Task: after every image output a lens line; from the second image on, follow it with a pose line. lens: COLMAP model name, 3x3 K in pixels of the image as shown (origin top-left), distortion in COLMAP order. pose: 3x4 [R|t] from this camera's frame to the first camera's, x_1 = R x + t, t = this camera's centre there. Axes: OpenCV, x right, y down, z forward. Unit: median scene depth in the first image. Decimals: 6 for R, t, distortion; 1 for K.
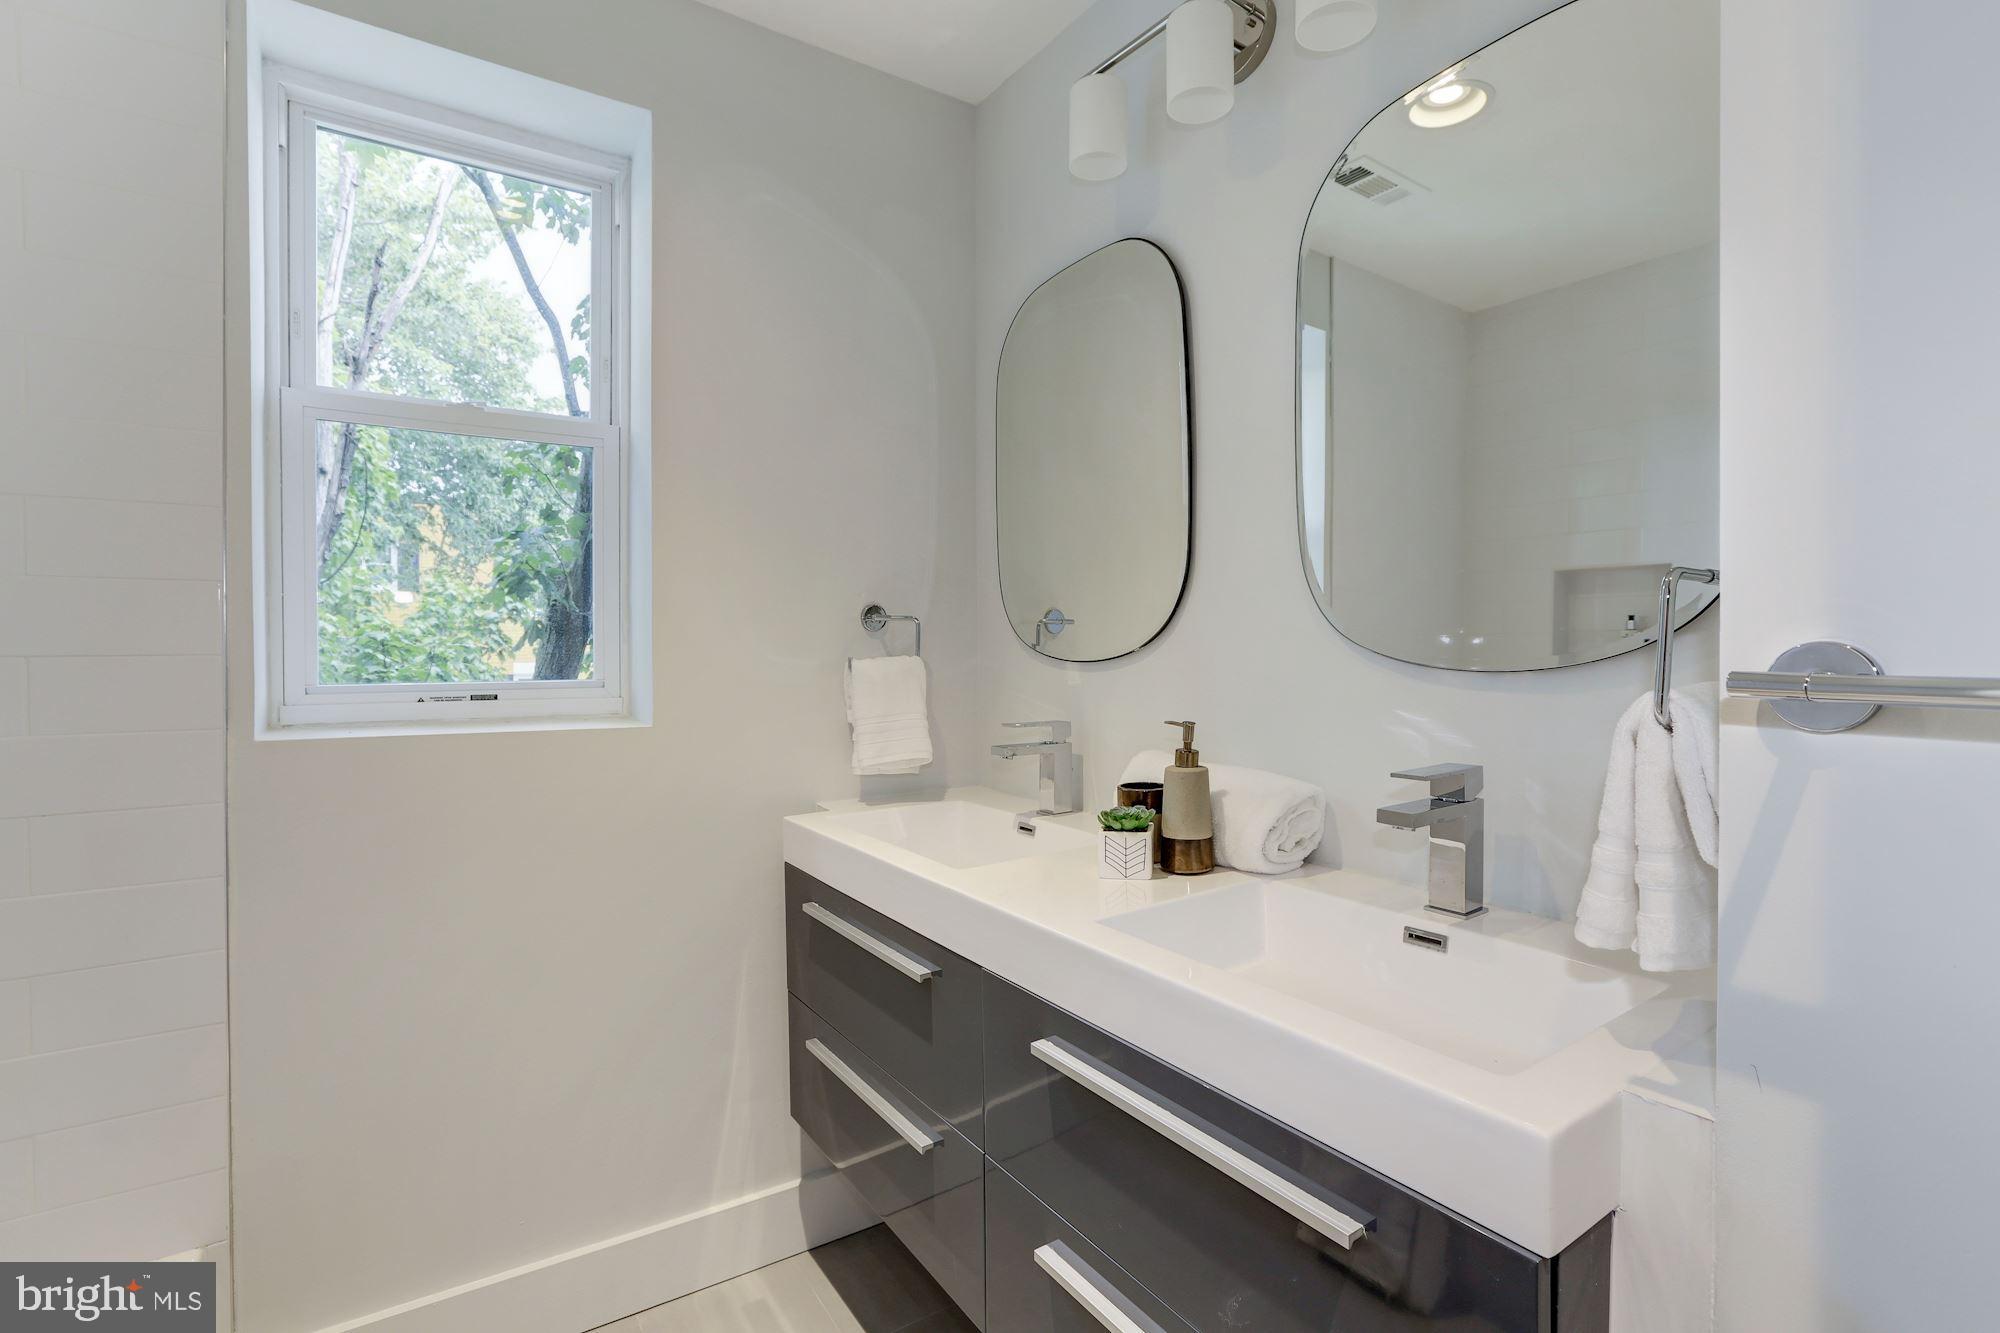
lens RADIAL K [[900.6, 0, 1006.6], [0, 900.6, 657.1], [0, 0, 1]] dist [-0.044706, 0.022936]
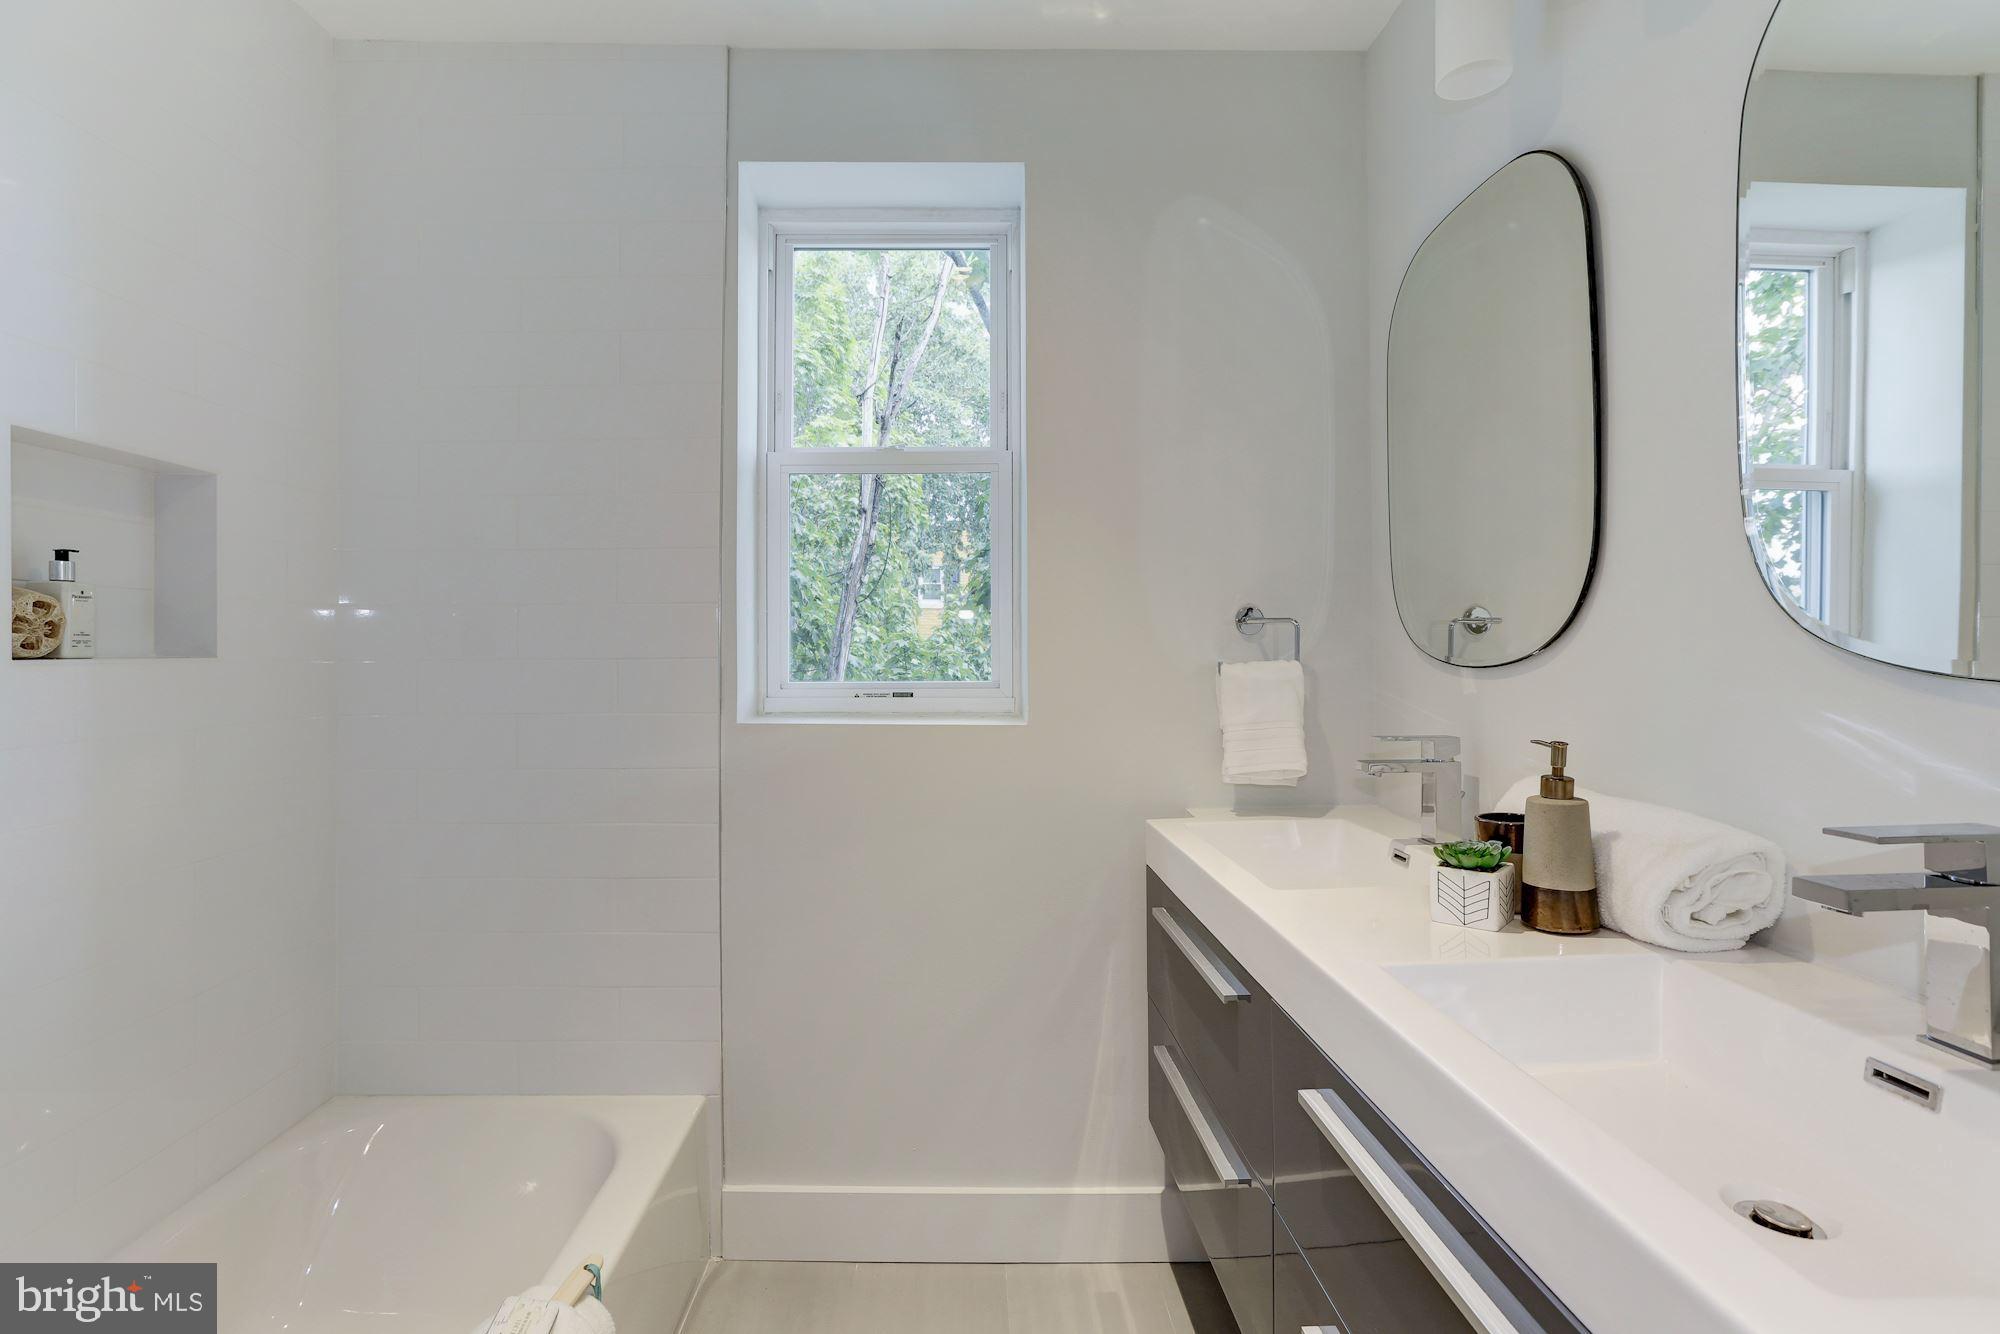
lens RADIAL K [[920.4, 0, 989.5], [0, 920.4, 647.2], [0, 0, 1]] dist [-0.035821, 0.012152]
pose [[0.842872, -0.006221, -0.538078, 0.171006], [-0.002692, 0.999872, -0.015778, 0.001371], [0.538107, 0.014748, 0.842747, 0.034324]]
